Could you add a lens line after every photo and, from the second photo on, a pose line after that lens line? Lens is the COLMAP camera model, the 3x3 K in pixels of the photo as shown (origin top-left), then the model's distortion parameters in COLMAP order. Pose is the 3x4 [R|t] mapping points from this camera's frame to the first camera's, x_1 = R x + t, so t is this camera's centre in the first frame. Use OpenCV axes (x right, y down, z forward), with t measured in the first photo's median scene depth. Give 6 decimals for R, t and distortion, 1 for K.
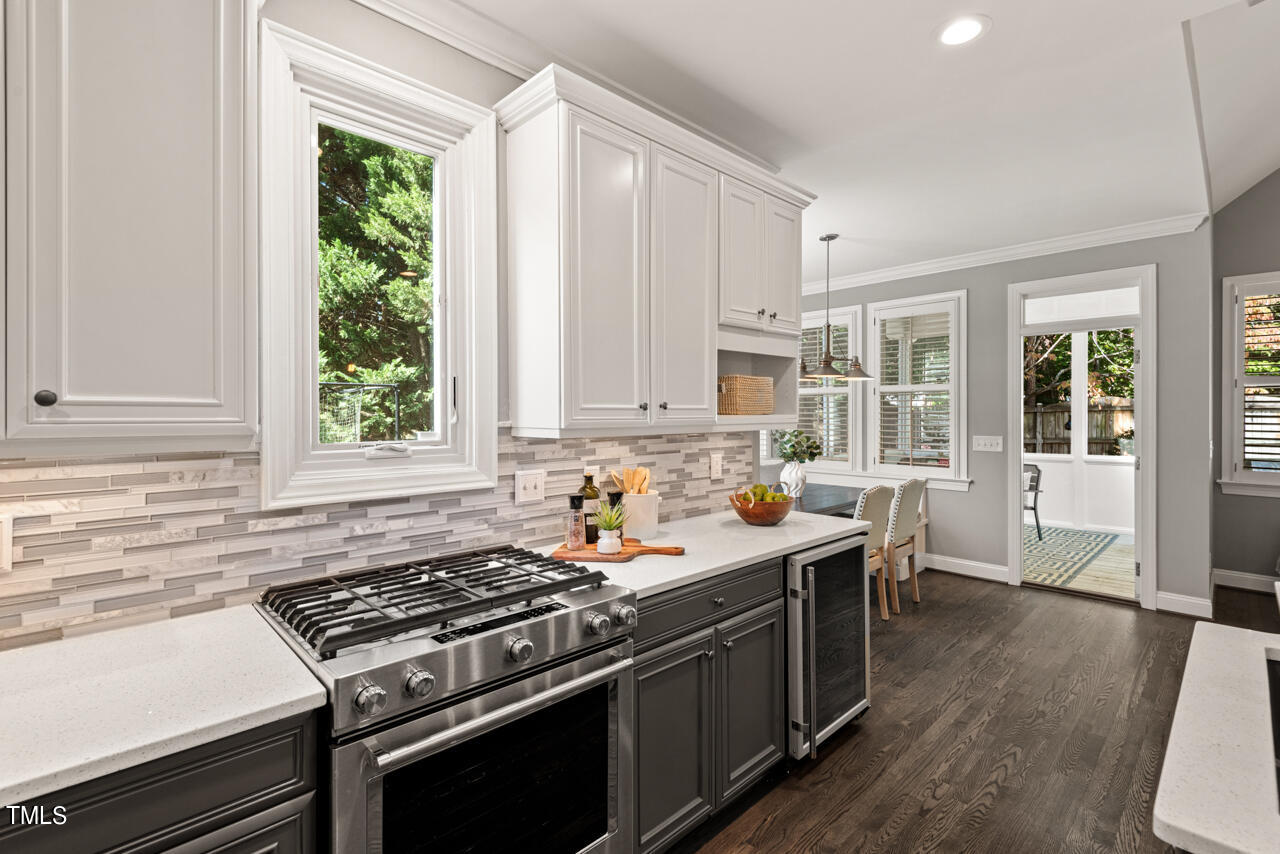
lens RADIAL K [[576.6, 0, 647.0], [0, 576.6, 412.4], [0, 0, 1]] dist [0.026068, -0.012485]
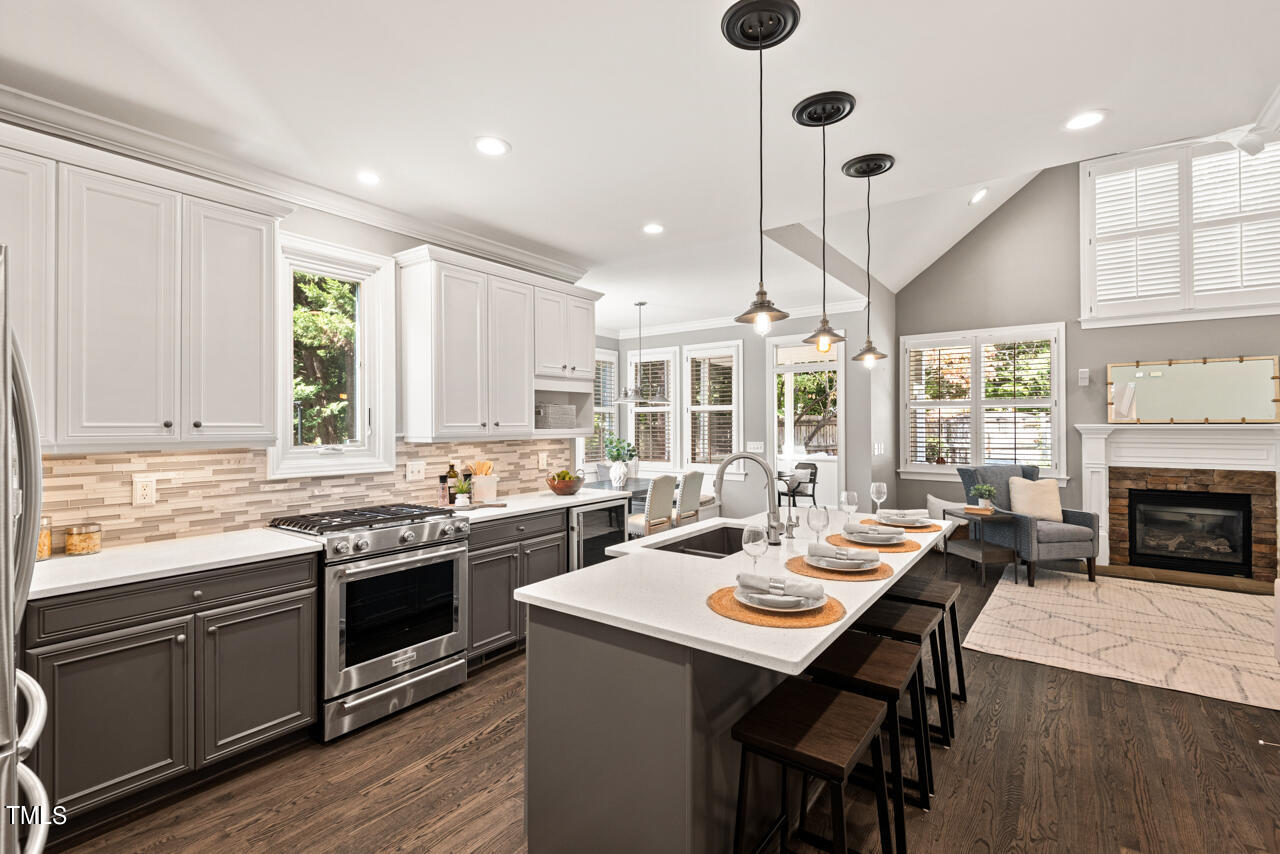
lens RADIAL K [[576.6, 0, 650.3], [0, 576.6, 421.3], [0, 0, 1]] dist [0.026068, -0.012485]
pose [[0.985820, -0.001983, 0.167793, 0.203848], [0.002777, 0.999986, -0.004493, -0.011083], [-0.167782, 0.004896, 0.985812, -0.844776]]
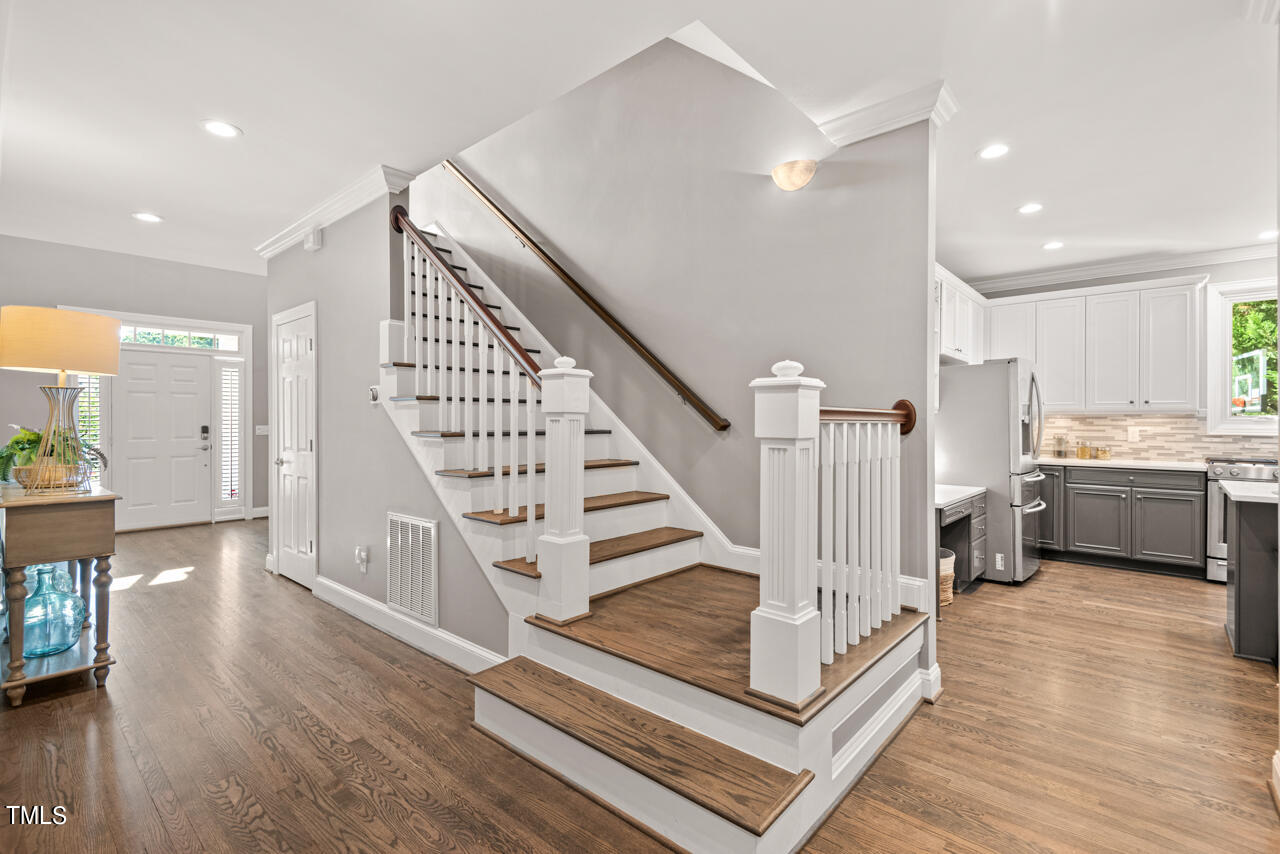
lens RADIAL K [[576.6, 0, 642.9], [0, 576.6, 421.3], [0, 0, 1]] dist [0.026068, -0.012485]
pose [[0.065749, 0.000011, -0.997836, 1.795156], [-0.001490, 0.999999, -0.000087, 0.072591], [0.997835, 0.001493, 0.065749, -1.773413]]
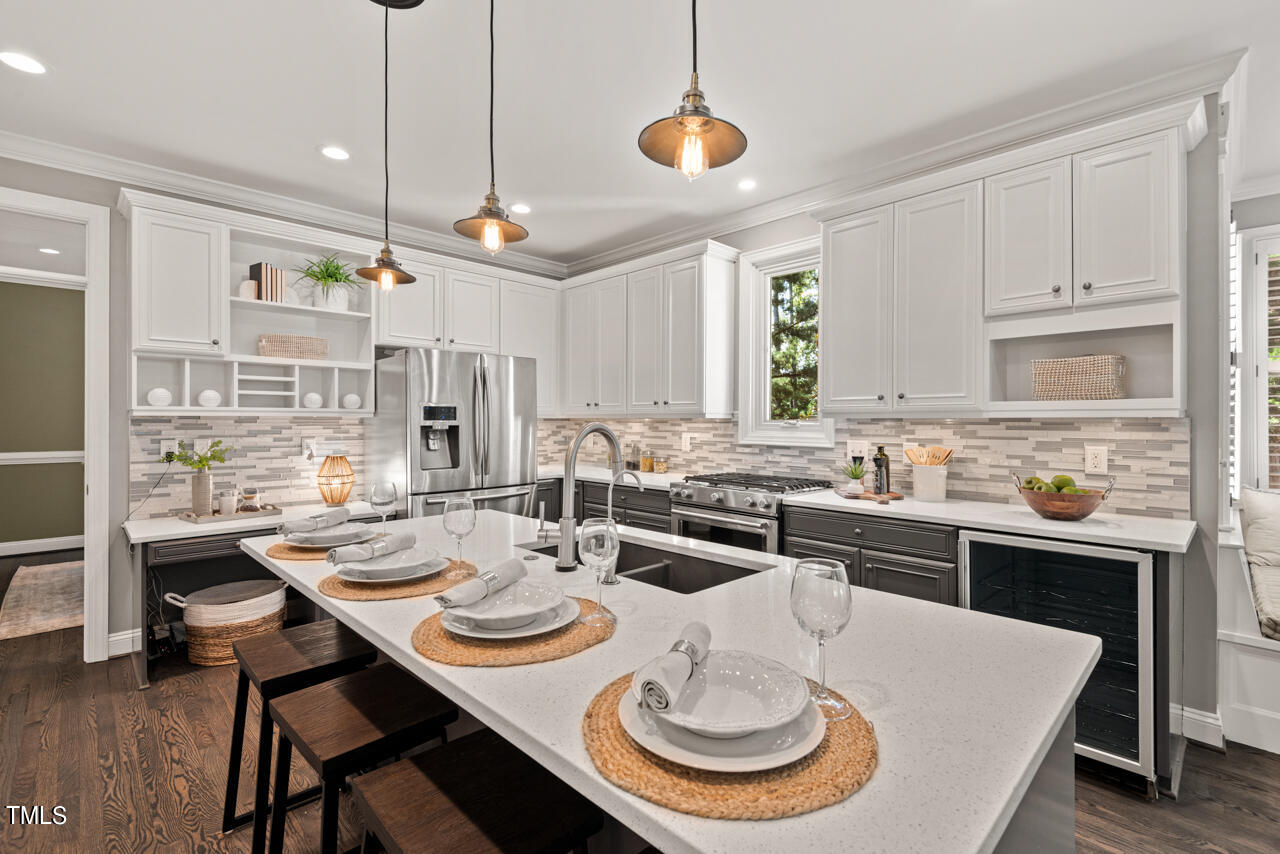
lens RADIAL K [[576.6, 0, 633.2], [0, 576.6, 420.6], [0, 0, 1]] dist [0.026068, -0.012485]
pose [[-0.011064, -0.000172, -0.999939, 1.433528], [-0.002654, 0.999996, -0.000143, 0.049183], [0.999935, 0.002652, -0.011064, 0.416015]]
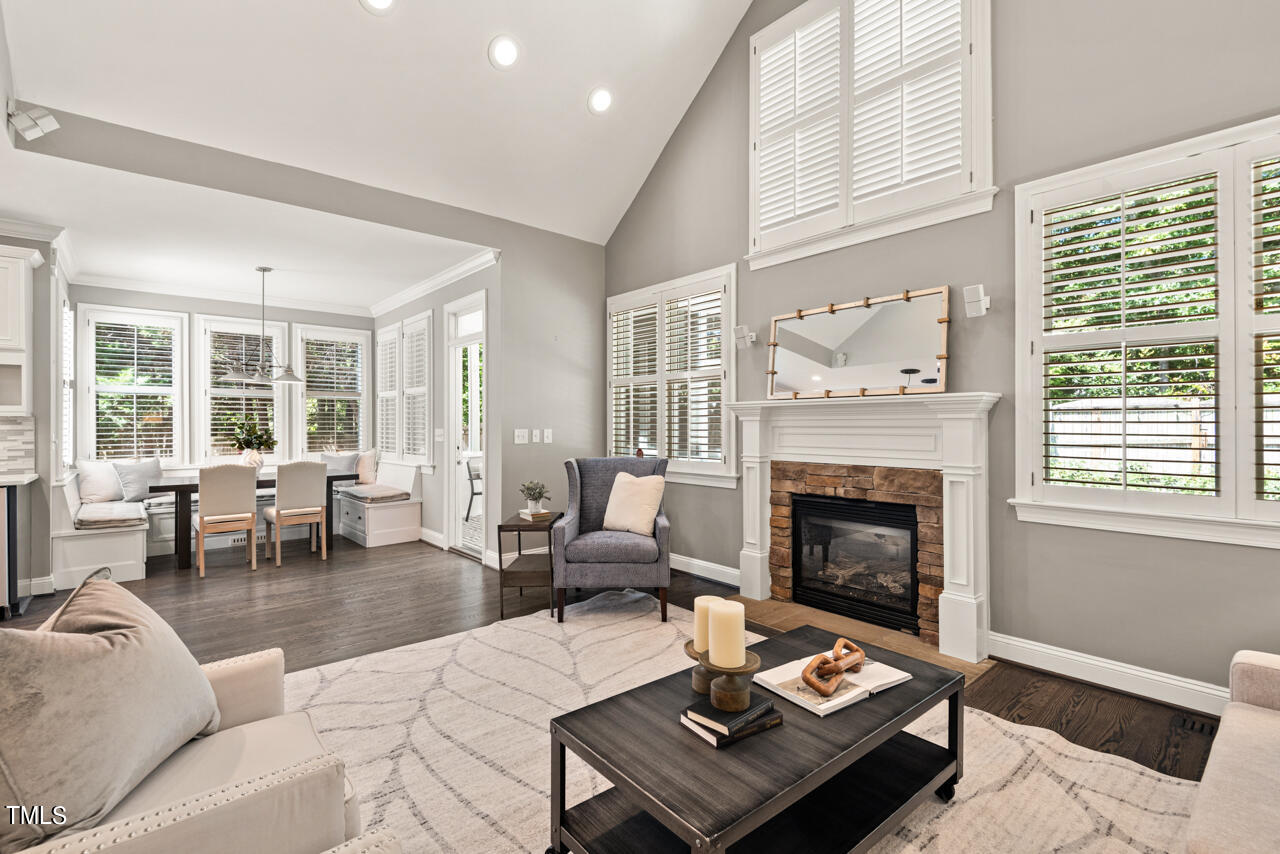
lens RADIAL K [[576.6, 0, 645.8], [0, 576.6, 422.3], [0, 0, 1]] dist [0.026068, -0.012485]
pose [[0.998193, -0.003490, -0.059985, 2.558057], [0.003346, 0.999991, -0.002509, 0.072890], [0.059993, 0.002304, 0.998196, -0.436839]]
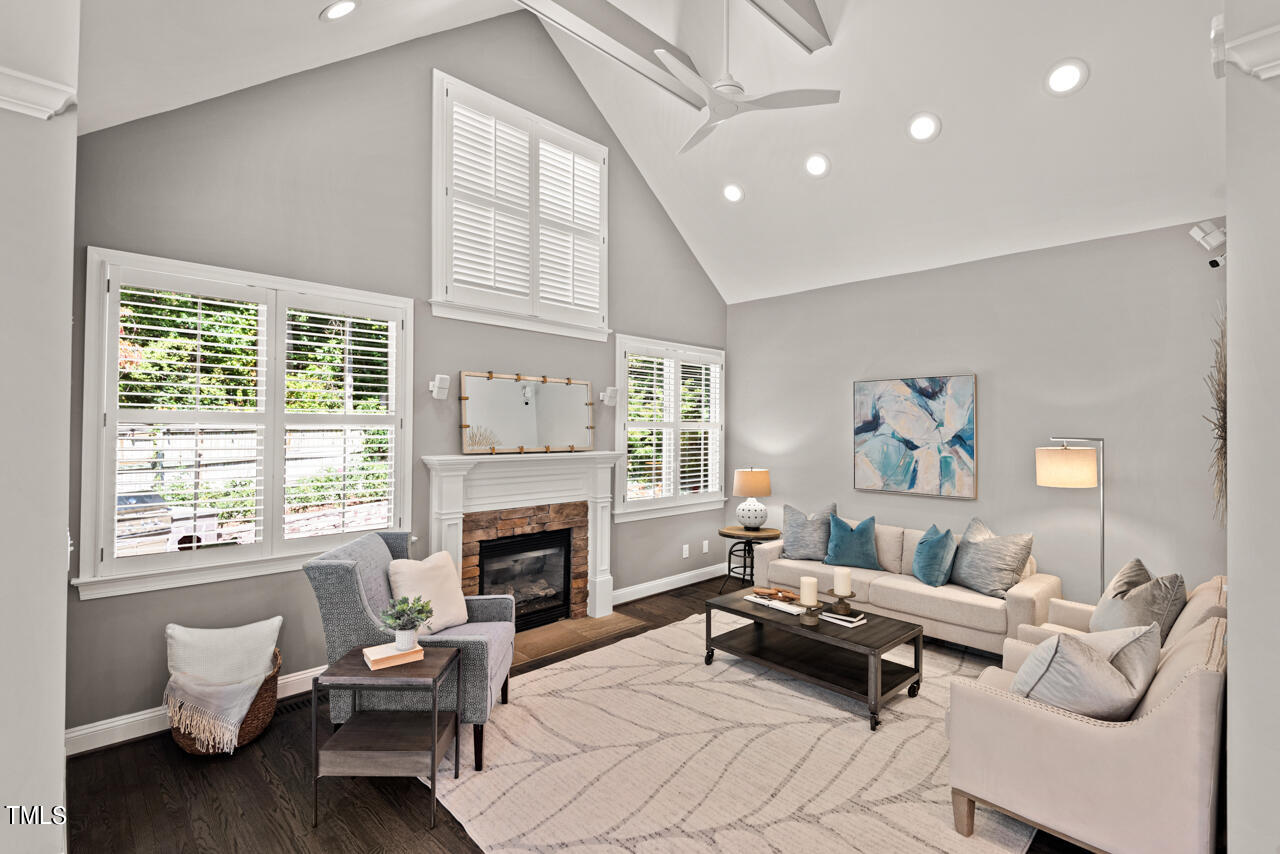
lens RADIAL K [[576.6, 0, 640.2], [0, 576.6, 421.2], [0, 0, 1]] dist [0.026068, -0.012485]
pose [[0.008623, 0.012414, 0.999886, 0.862032], [-0.010276, 0.999871, -0.012325, -0.102235], [-0.999910, -0.010169, 0.008749, 0.937765]]
